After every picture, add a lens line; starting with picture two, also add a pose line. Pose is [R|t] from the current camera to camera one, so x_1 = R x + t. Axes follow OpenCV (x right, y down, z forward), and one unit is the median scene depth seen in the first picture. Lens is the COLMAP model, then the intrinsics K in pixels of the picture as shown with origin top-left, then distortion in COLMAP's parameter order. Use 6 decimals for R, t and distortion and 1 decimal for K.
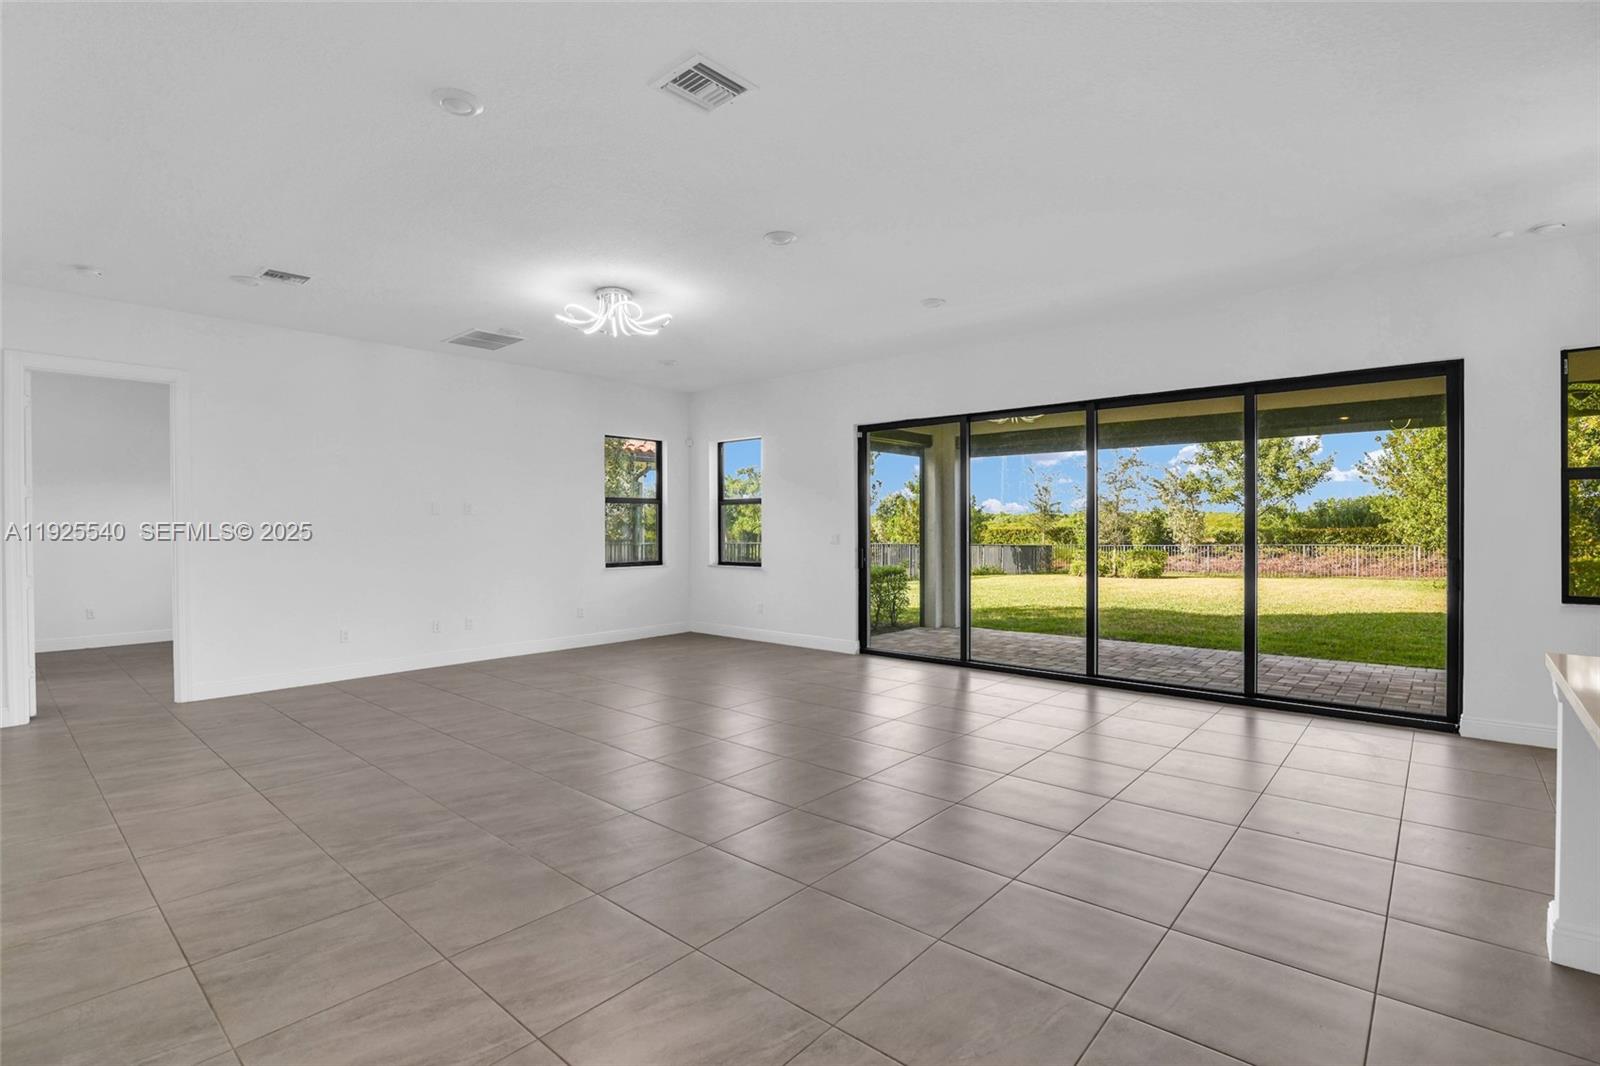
lens RADIAL K [[739.9, 0, 780.3], [0, 739.9, 537.0], [0, 0, 1]] dist [-0.016907, -0.000112]
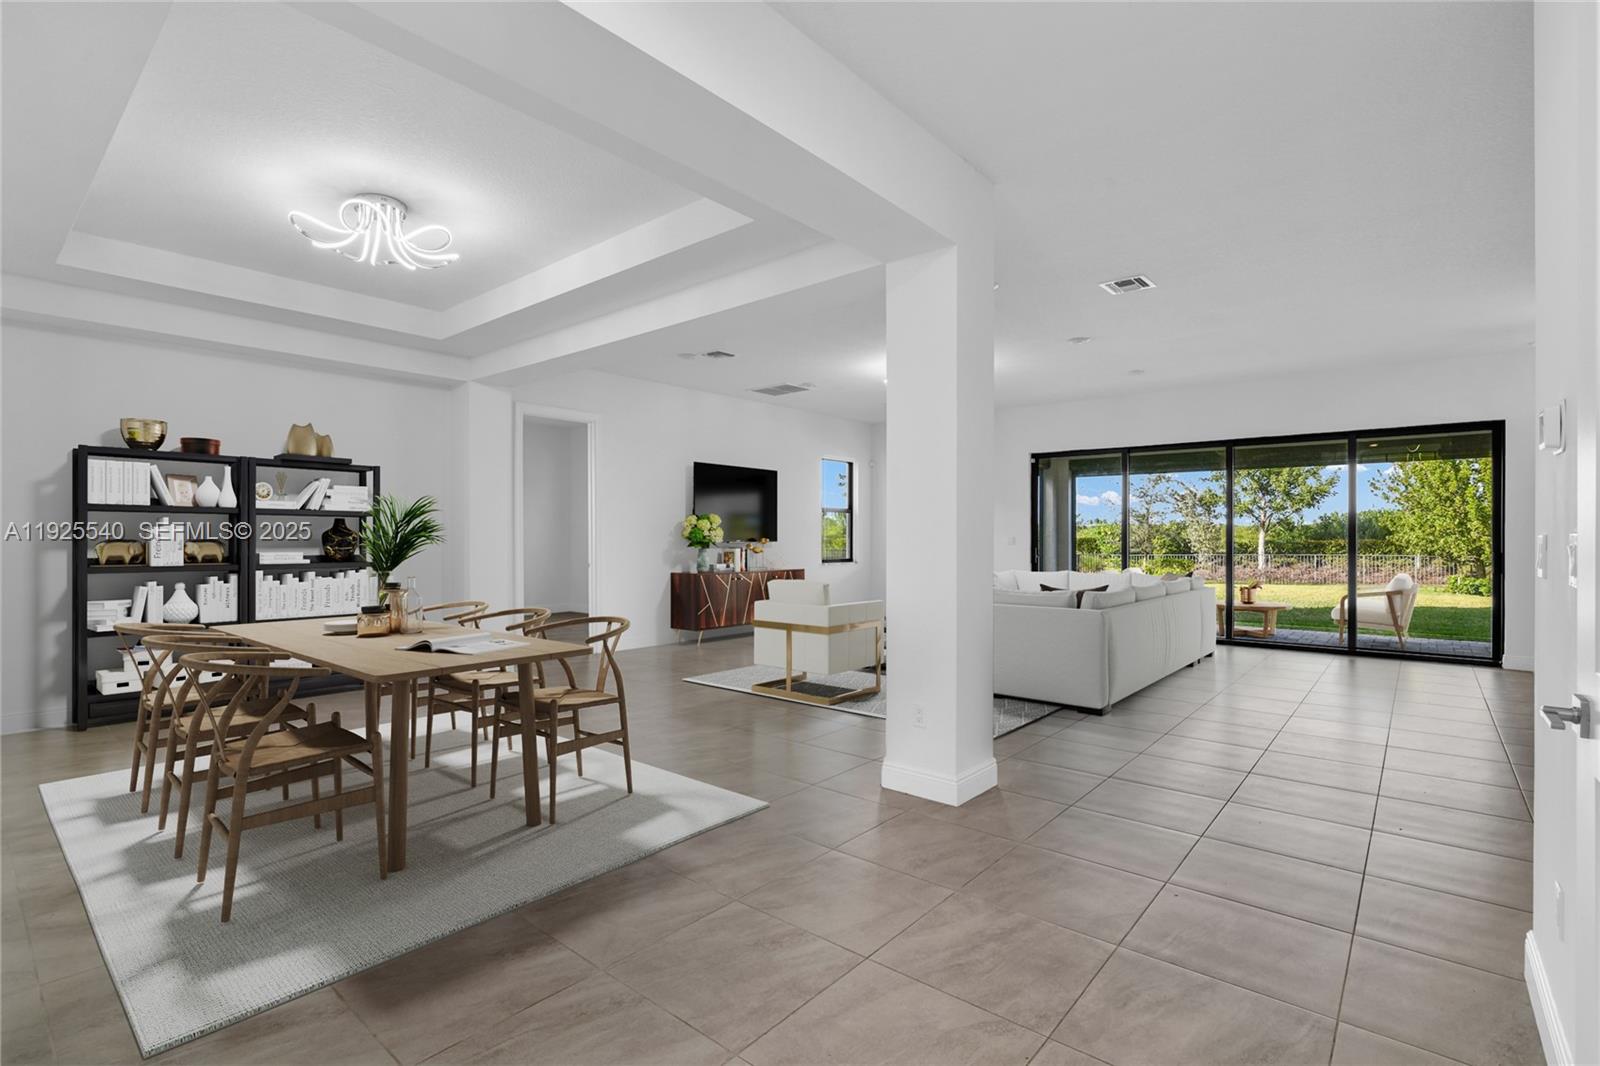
lens RADIAL K [[744.9, 0, 776.3], [0, 744.9, 539.0], [0, 0, 1]] dist [-0.020500, -0.000404]
pose [[0.999860, 0.004991, 0.015951, -0.153348], [-0.004782, 0.999902, -0.013157, 0.007907], [-0.016015, 0.013079, 0.999786, -0.125051]]
